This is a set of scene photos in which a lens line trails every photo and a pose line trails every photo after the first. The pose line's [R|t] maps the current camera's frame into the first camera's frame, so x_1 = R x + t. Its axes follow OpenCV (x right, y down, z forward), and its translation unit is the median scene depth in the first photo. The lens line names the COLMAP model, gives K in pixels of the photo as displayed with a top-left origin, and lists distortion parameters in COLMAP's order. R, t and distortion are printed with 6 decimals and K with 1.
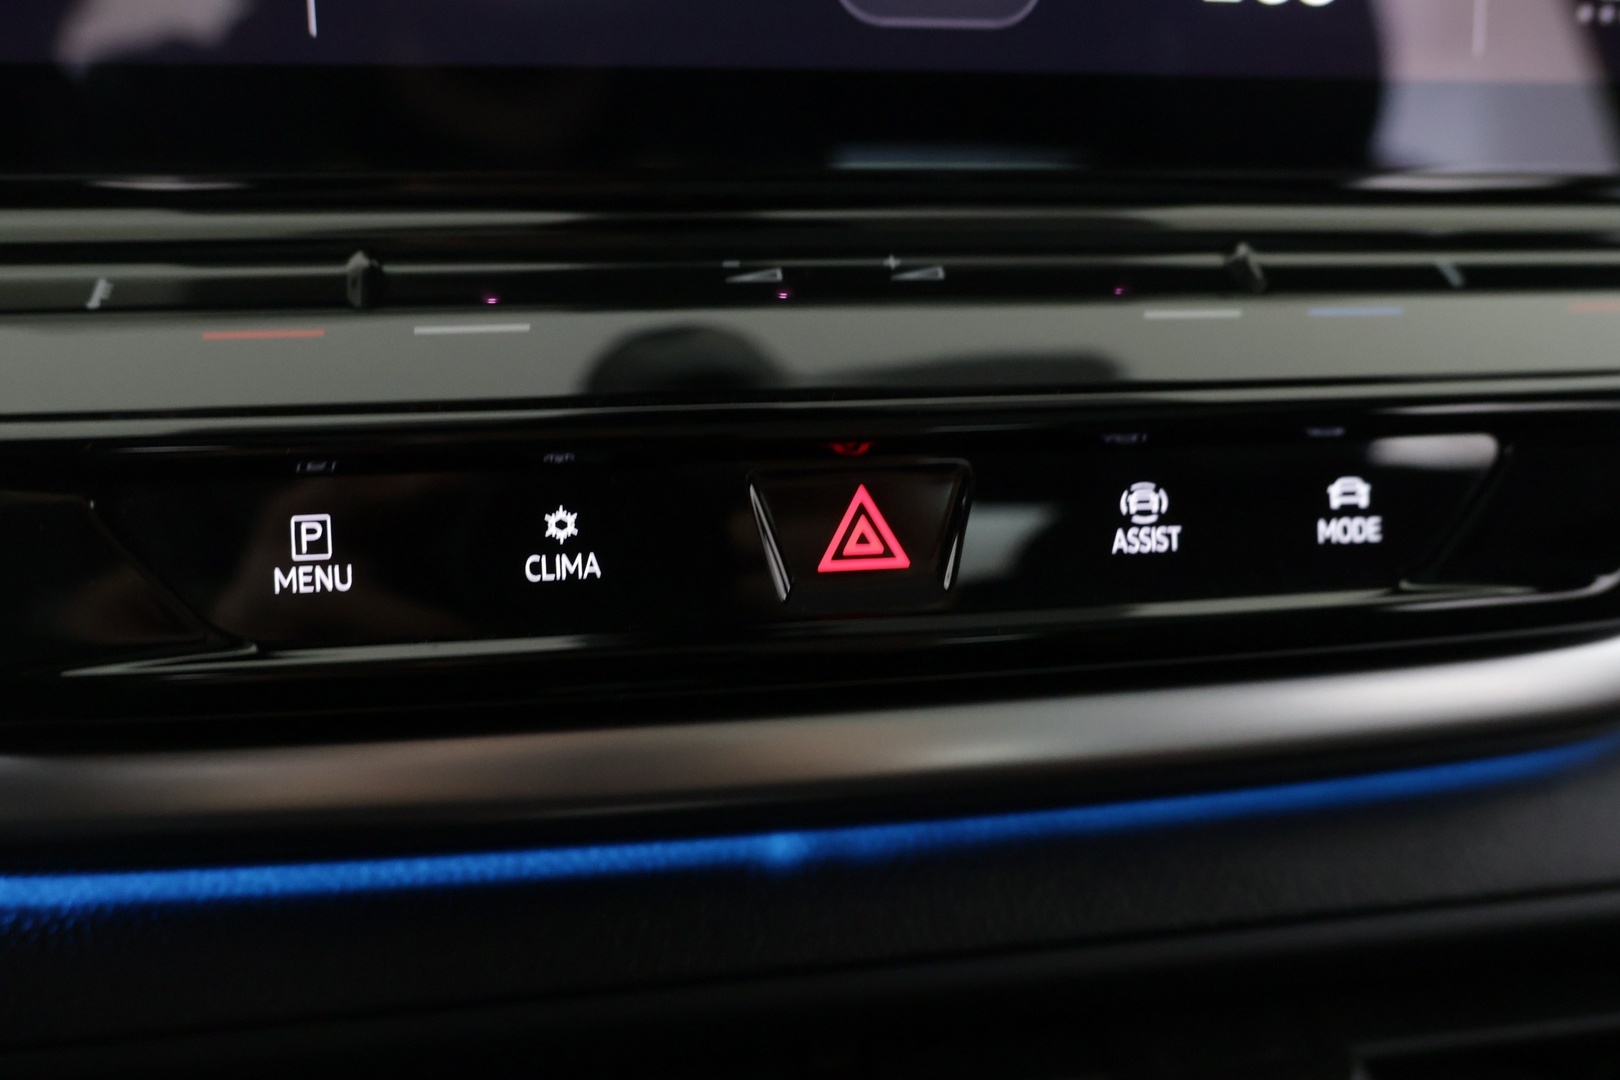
lens RADIAL K [[1358.9, 0, 798.8], [0, 1358.9, 532.4], [0, 0, 1]] dist [-0.038040, 0.054358]
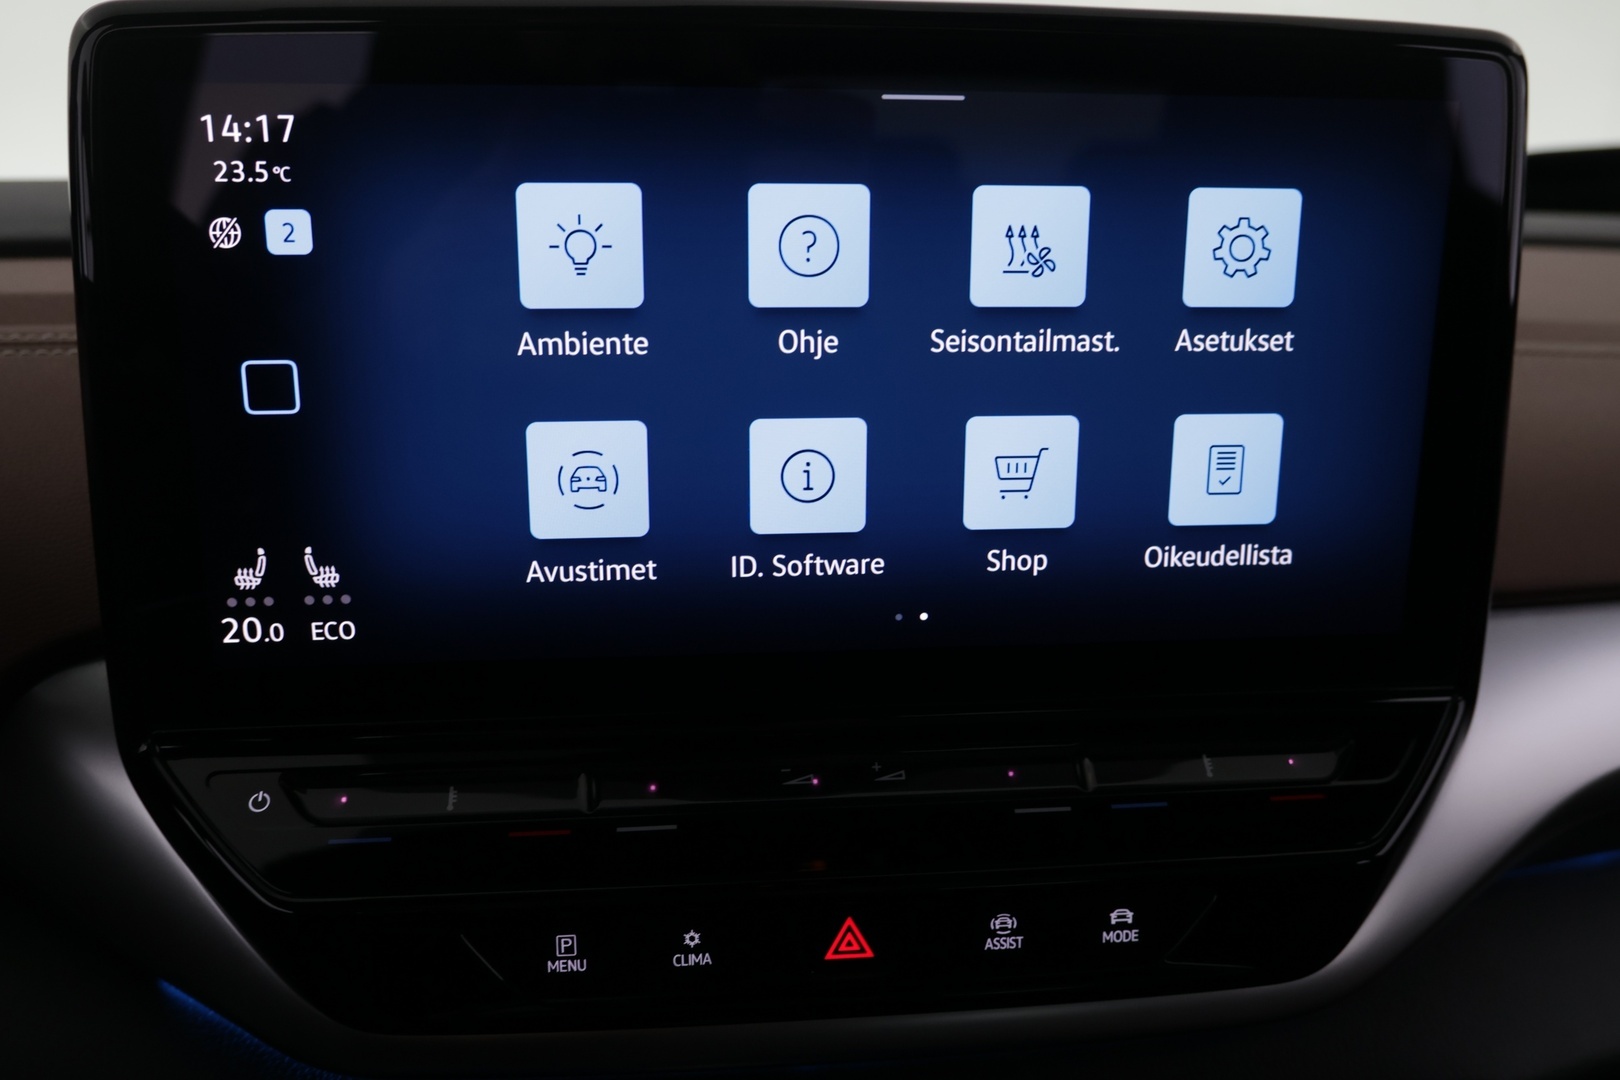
lens RADIAL K [[1358.9, 0, 802.1], [0, 1358.9, 538.1], [0, 0, 1]] dist [-0.038040, 0.054358]
pose [[0.997875, 0.036449, -0.054016, 0.063102], [-0.031720, 0.995794, 0.085956, -0.718420], [0.056921, -0.084060, 0.994834, -0.834869]]
